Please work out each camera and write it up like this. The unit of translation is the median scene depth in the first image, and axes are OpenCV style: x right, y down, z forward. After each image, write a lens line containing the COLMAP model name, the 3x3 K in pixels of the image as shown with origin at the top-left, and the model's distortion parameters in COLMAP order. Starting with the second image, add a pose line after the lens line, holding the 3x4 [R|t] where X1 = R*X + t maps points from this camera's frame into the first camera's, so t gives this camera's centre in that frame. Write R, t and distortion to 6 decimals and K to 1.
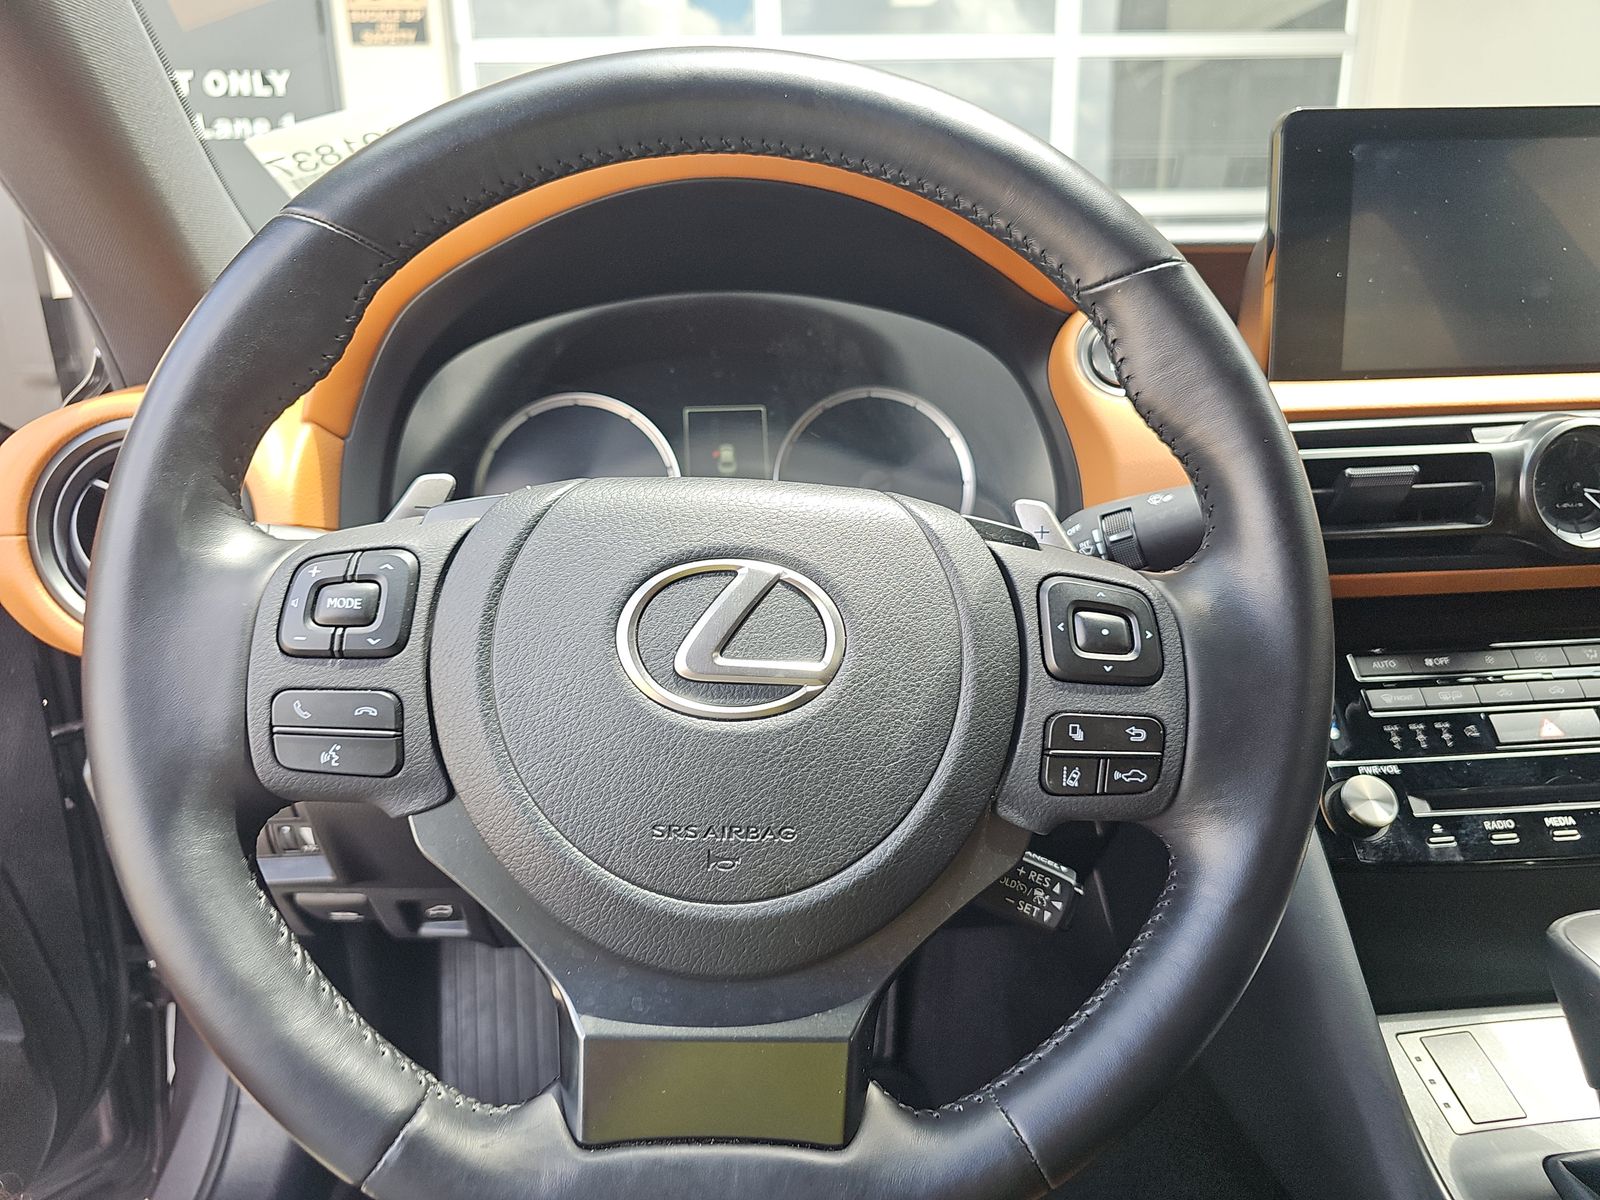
lens RADIAL K [[1079.2, 0, 795.4], [0, 1079.2, 599.1], [0, 0, 1]] dist [0.057191, -0.048589]
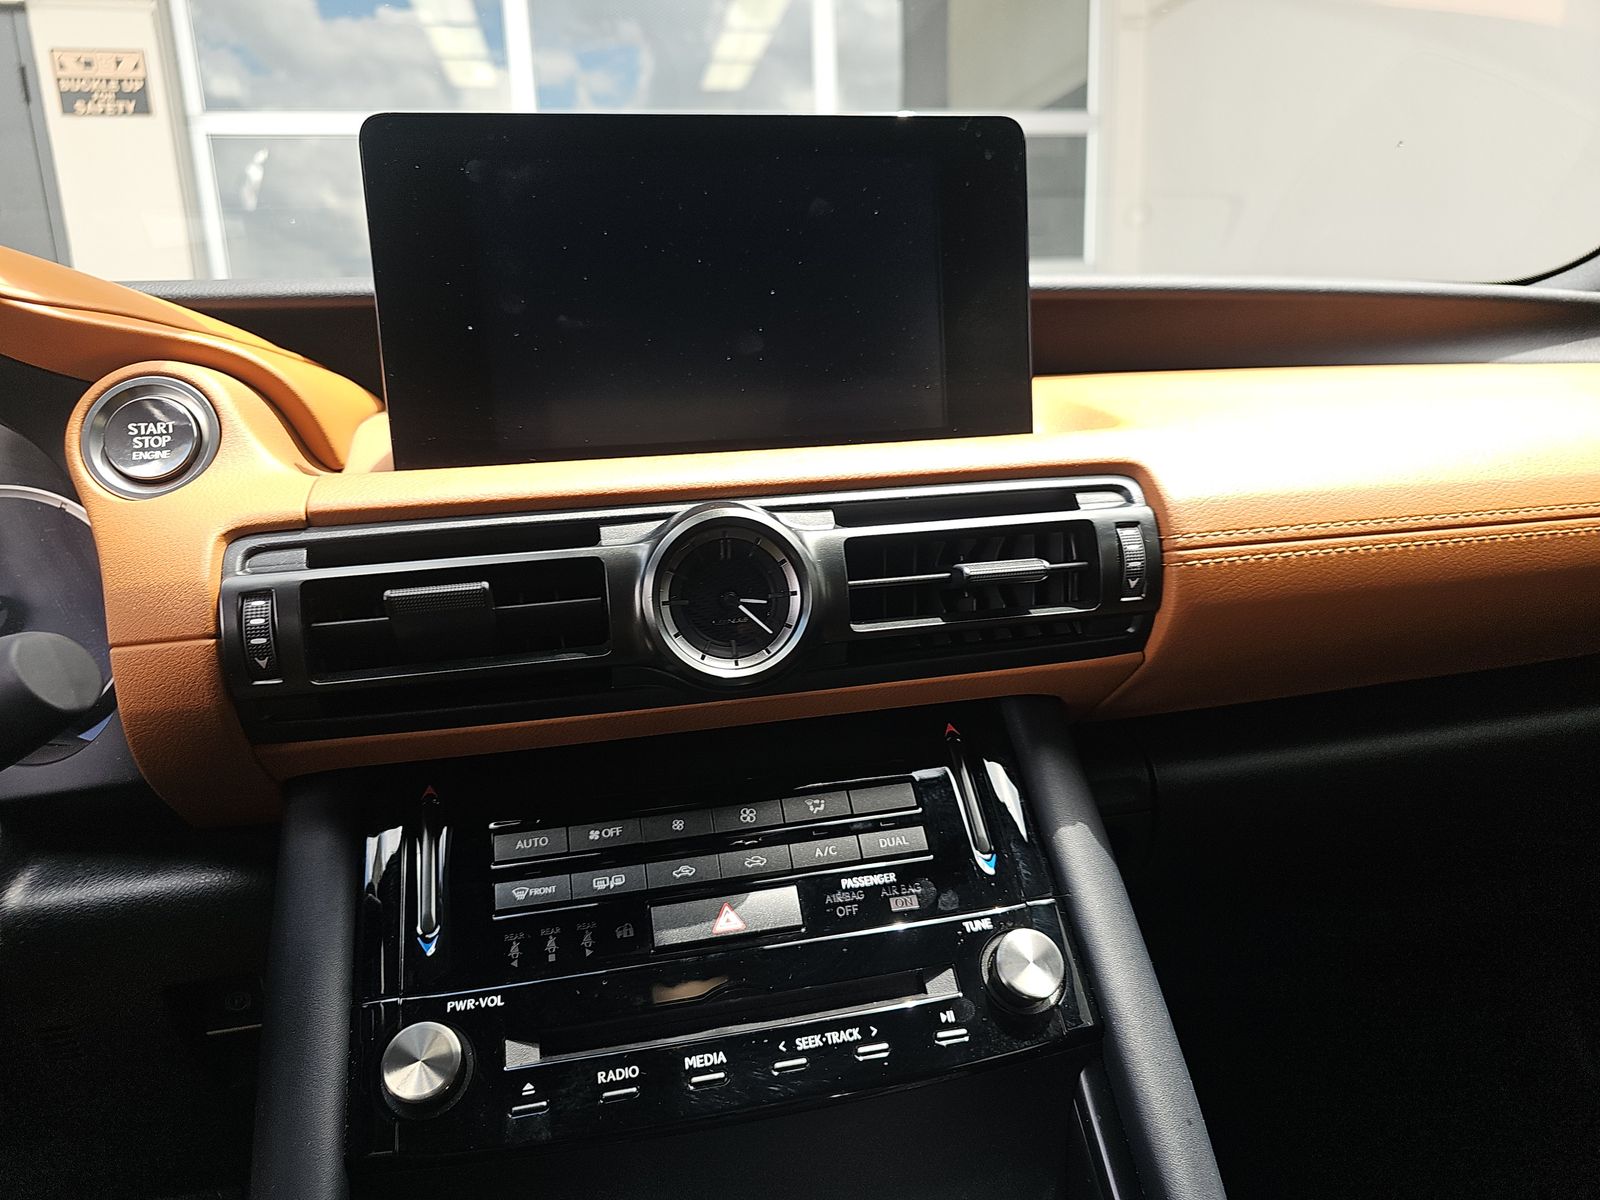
lens RADIAL K [[1057.3, 0, 800.0], [0, 1057.3, 600.0], [0, 0, 1]] dist [0.046413, -0.002530]
pose [[0.994431, -0.043891, 0.095810, 0.656866], [0.049488, 0.997156, -0.056839, -0.054306], [-0.093043, 0.061264, 0.993776, 0.254519]]
